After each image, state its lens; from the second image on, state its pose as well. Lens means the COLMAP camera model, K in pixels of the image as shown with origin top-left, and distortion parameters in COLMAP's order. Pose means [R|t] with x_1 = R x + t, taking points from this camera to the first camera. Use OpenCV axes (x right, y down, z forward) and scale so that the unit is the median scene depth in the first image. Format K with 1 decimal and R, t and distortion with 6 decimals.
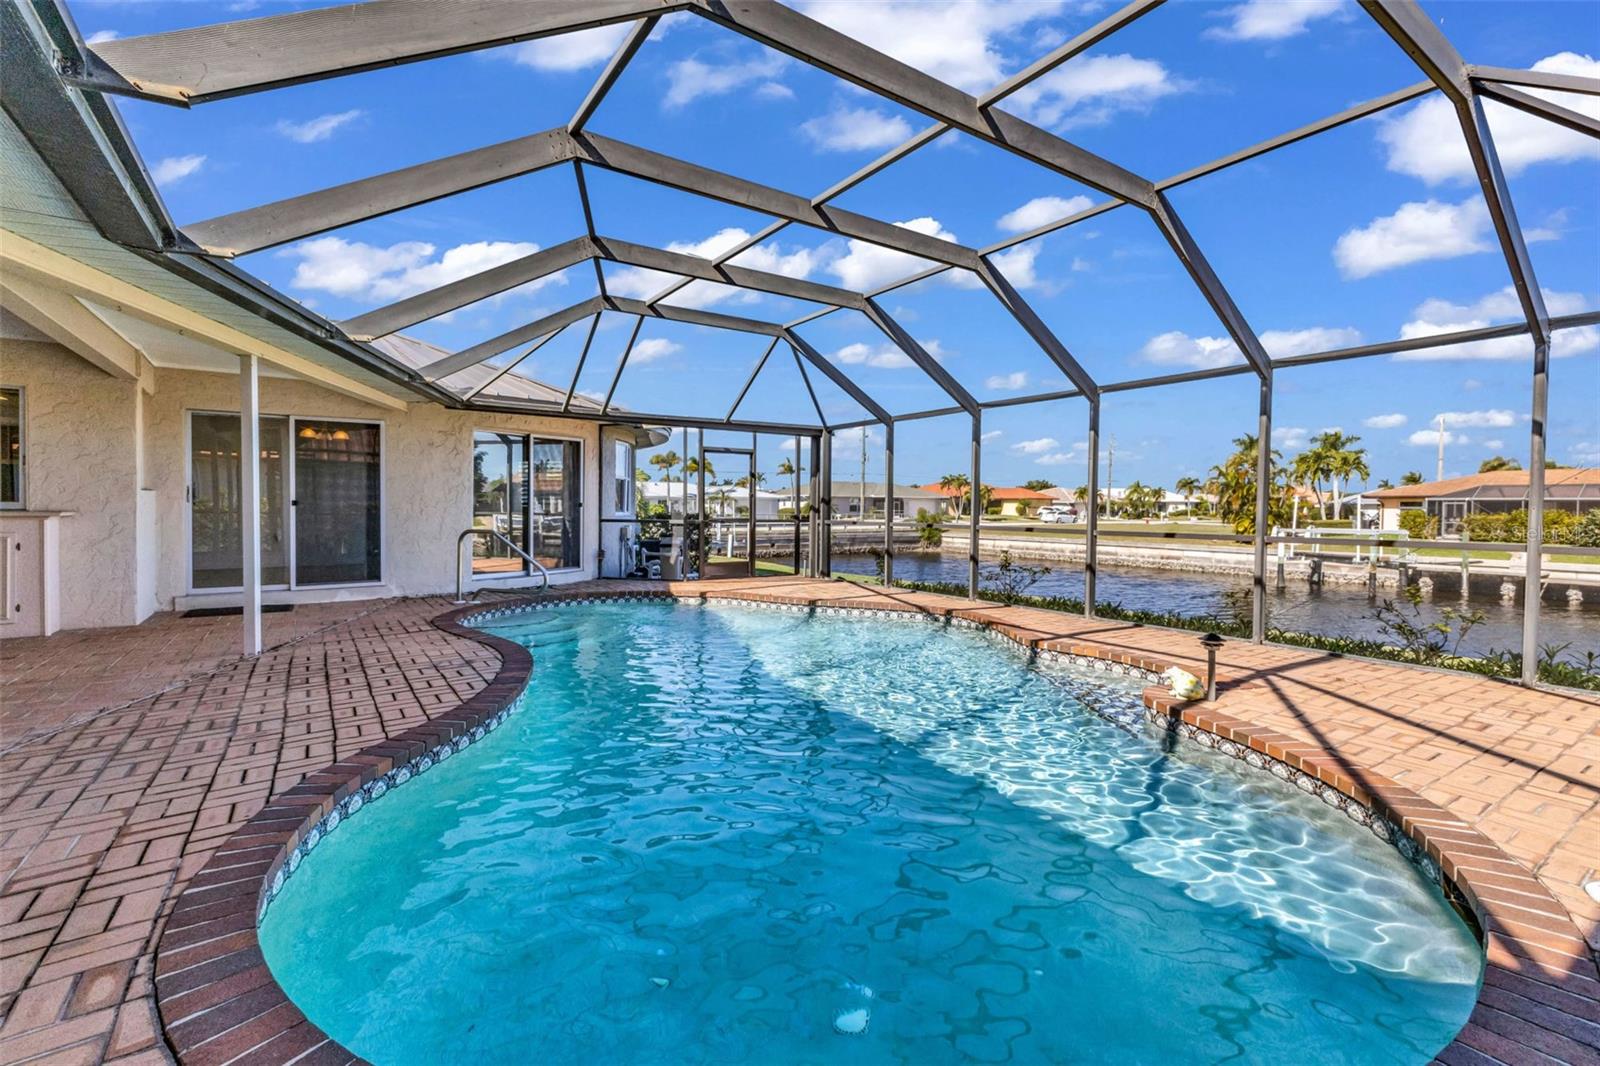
lens RADIAL K [[706.7, 0, 820.5], [0, 706.7, 521.9], [0, 0, 1]] dist [0.001750, -0.001544]
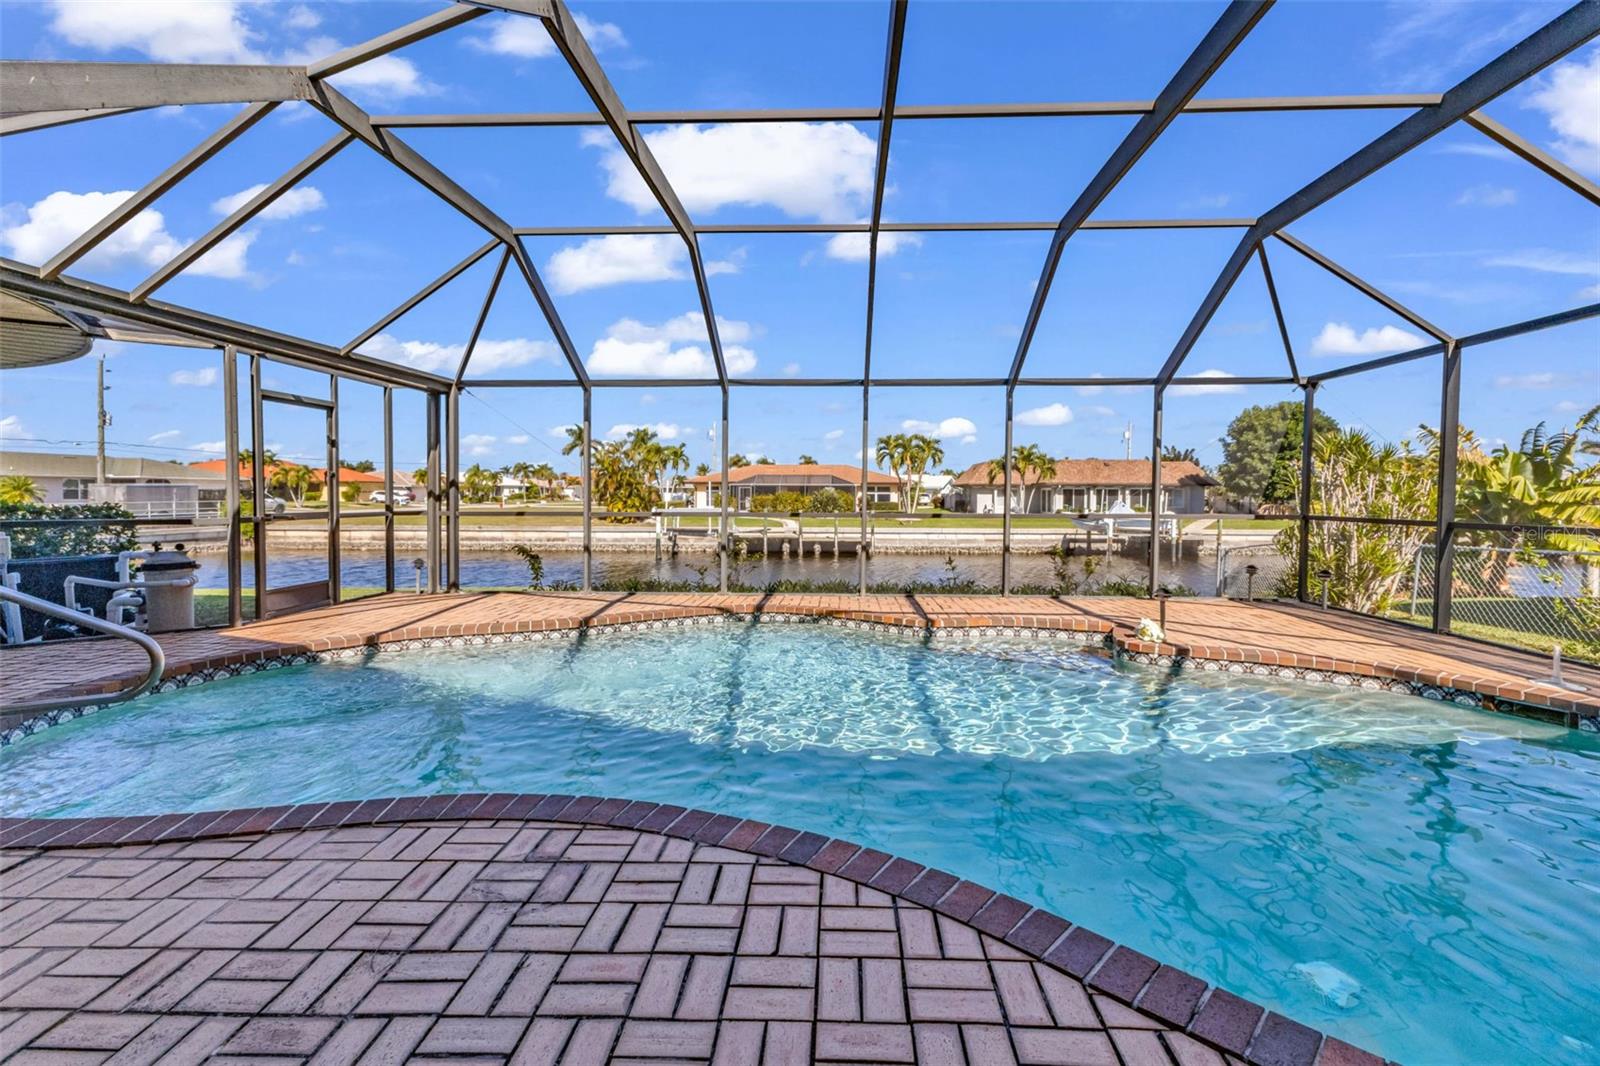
lens RADIAL K [[706.7, 0, 808.5], [0, 706.7, 523.0], [0, 0, 1]] dist [0.001750, -0.001544]
pose [[0.616855, -0.039029, 0.786109, -0.200358], [0.019542, 0.999221, 0.034275, -0.004825], [-0.786835, -0.005781, 0.617137, 0.162815]]
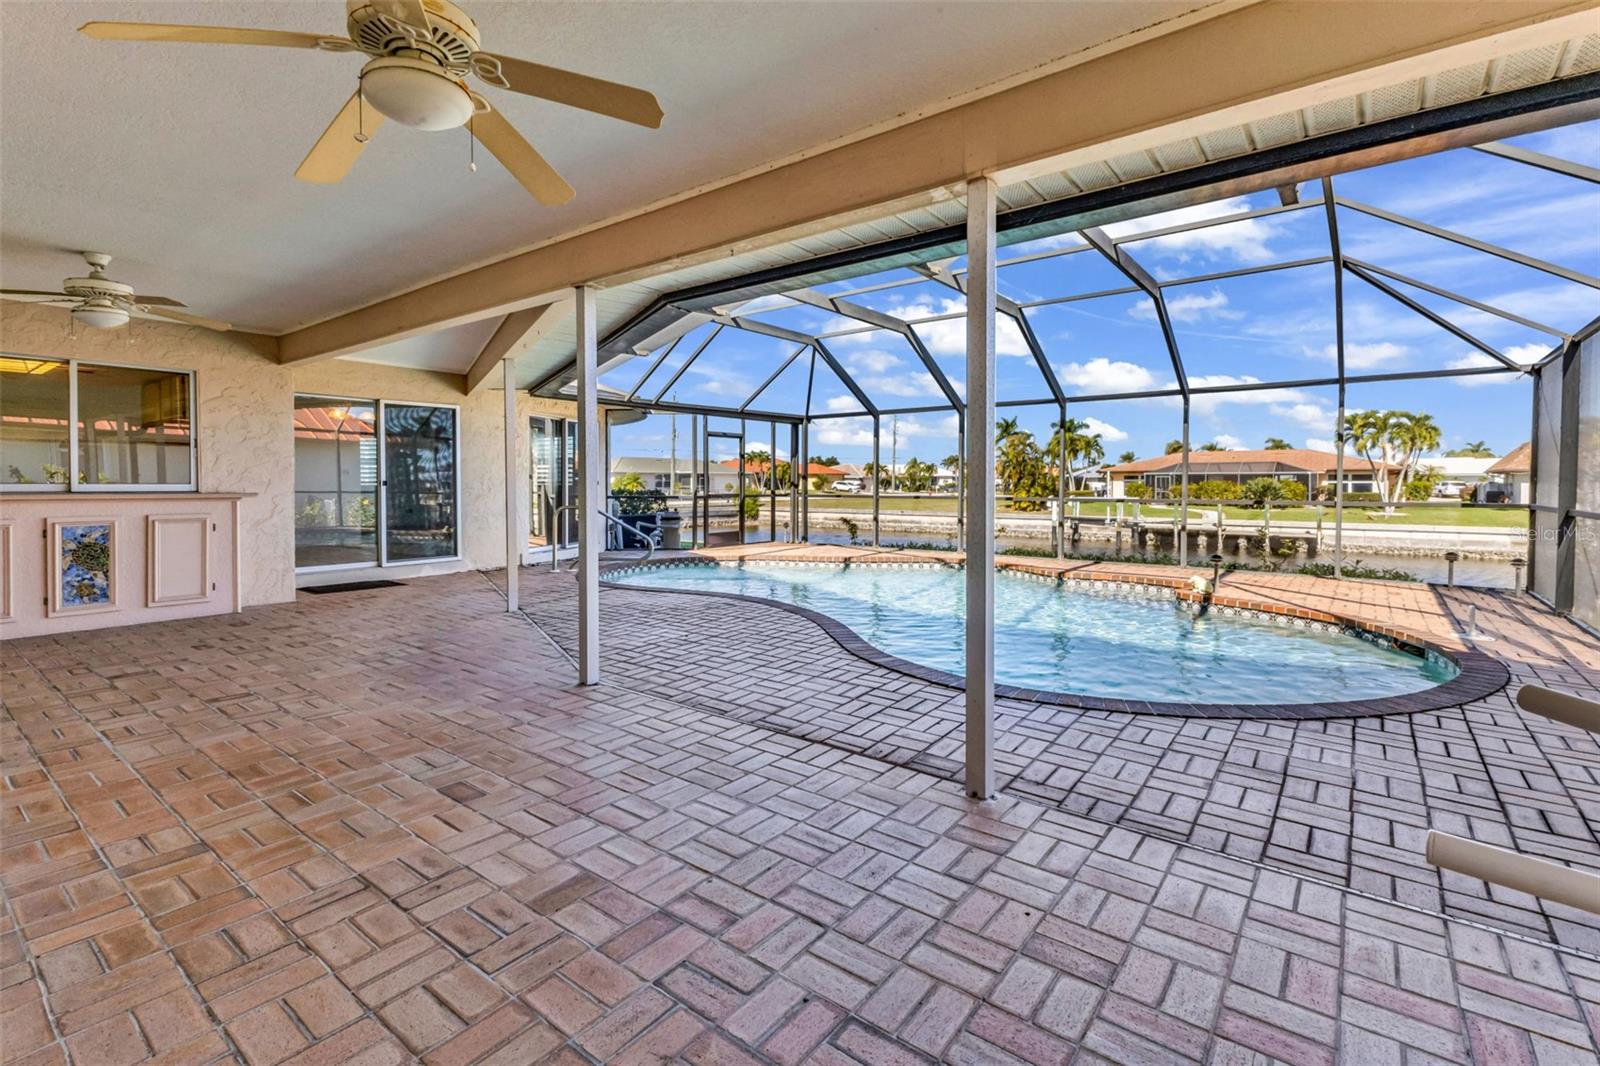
lens RADIAL K [[706.7, 0, 809.0], [0, 706.7, 488.6], [0, 0, 1]] dist [0.001750, -0.001544]
pose [[0.953998, -0.010600, 0.299625, -0.203828], [0.014290, 0.999847, -0.010129, 0.000275], [-0.299472, 0.013944, 0.954003, -0.079767]]
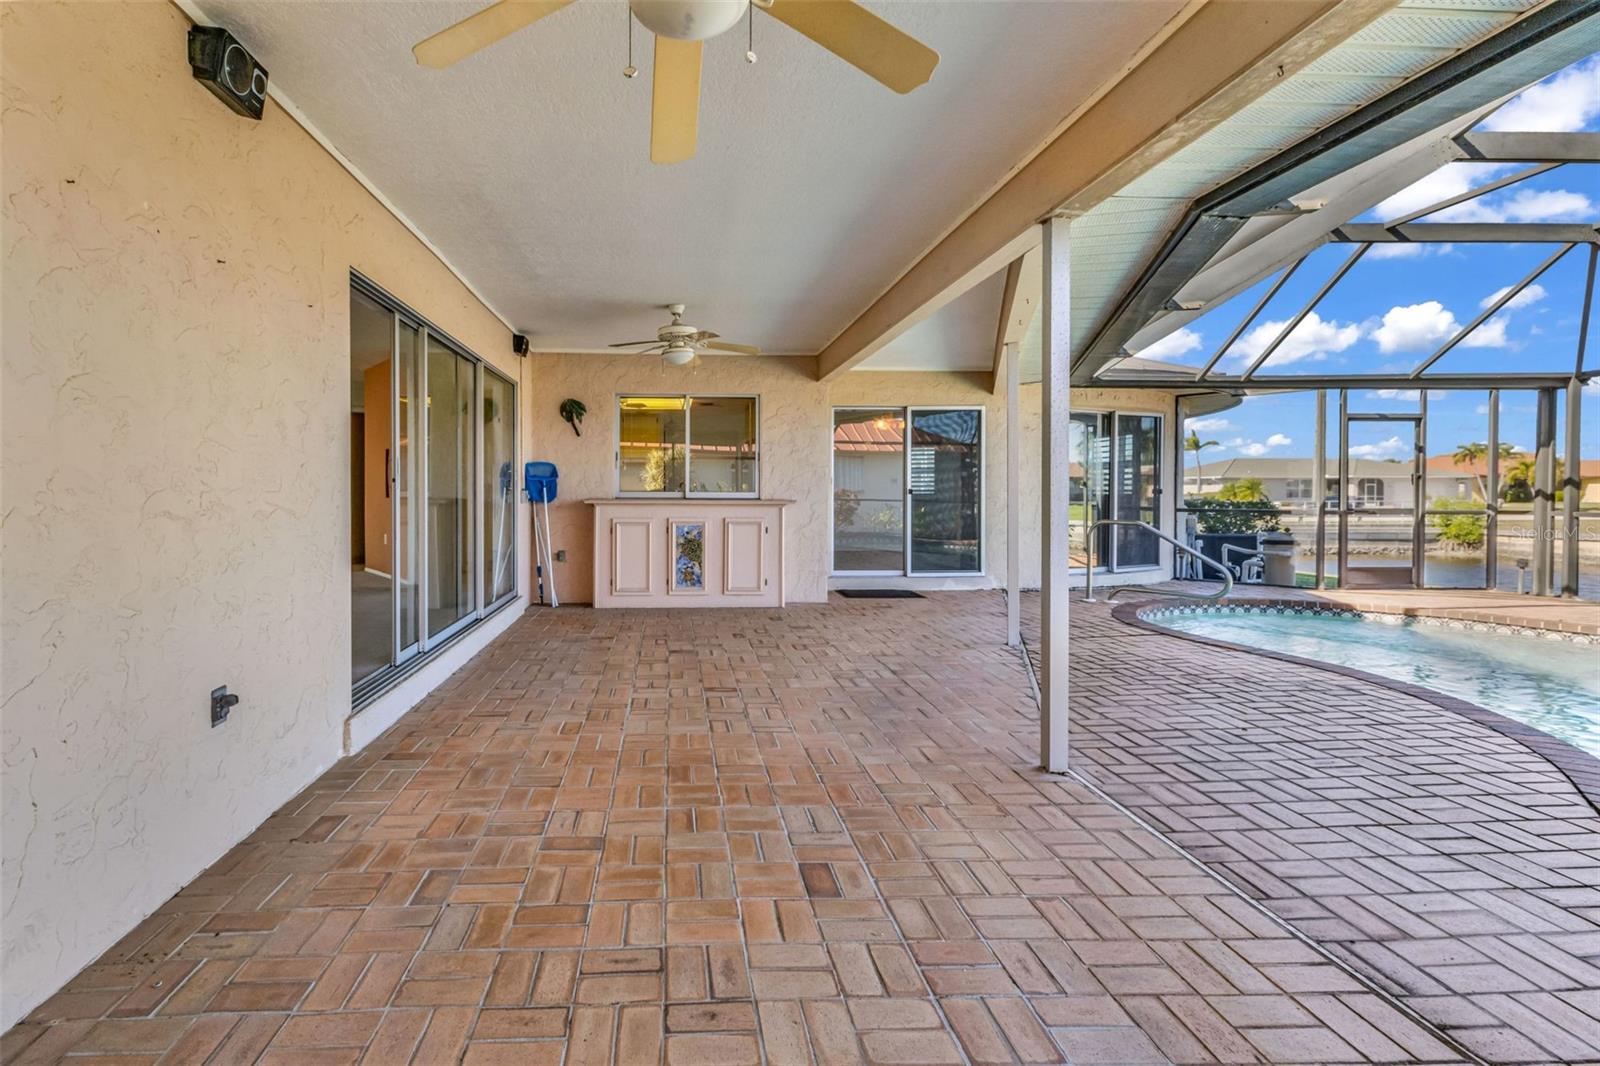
lens RADIAL K [[754.9, 0, 712.1], [0, 754.9, 499.5], [0, 0, 1]] dist [0.007877, 0.000219]
pose [[0.844544, -0.001835, -0.535483, -0.176918], [-0.005417, 0.999914, -0.011970, -0.000325], [0.535459, 0.013010, 0.844461, -0.031864]]
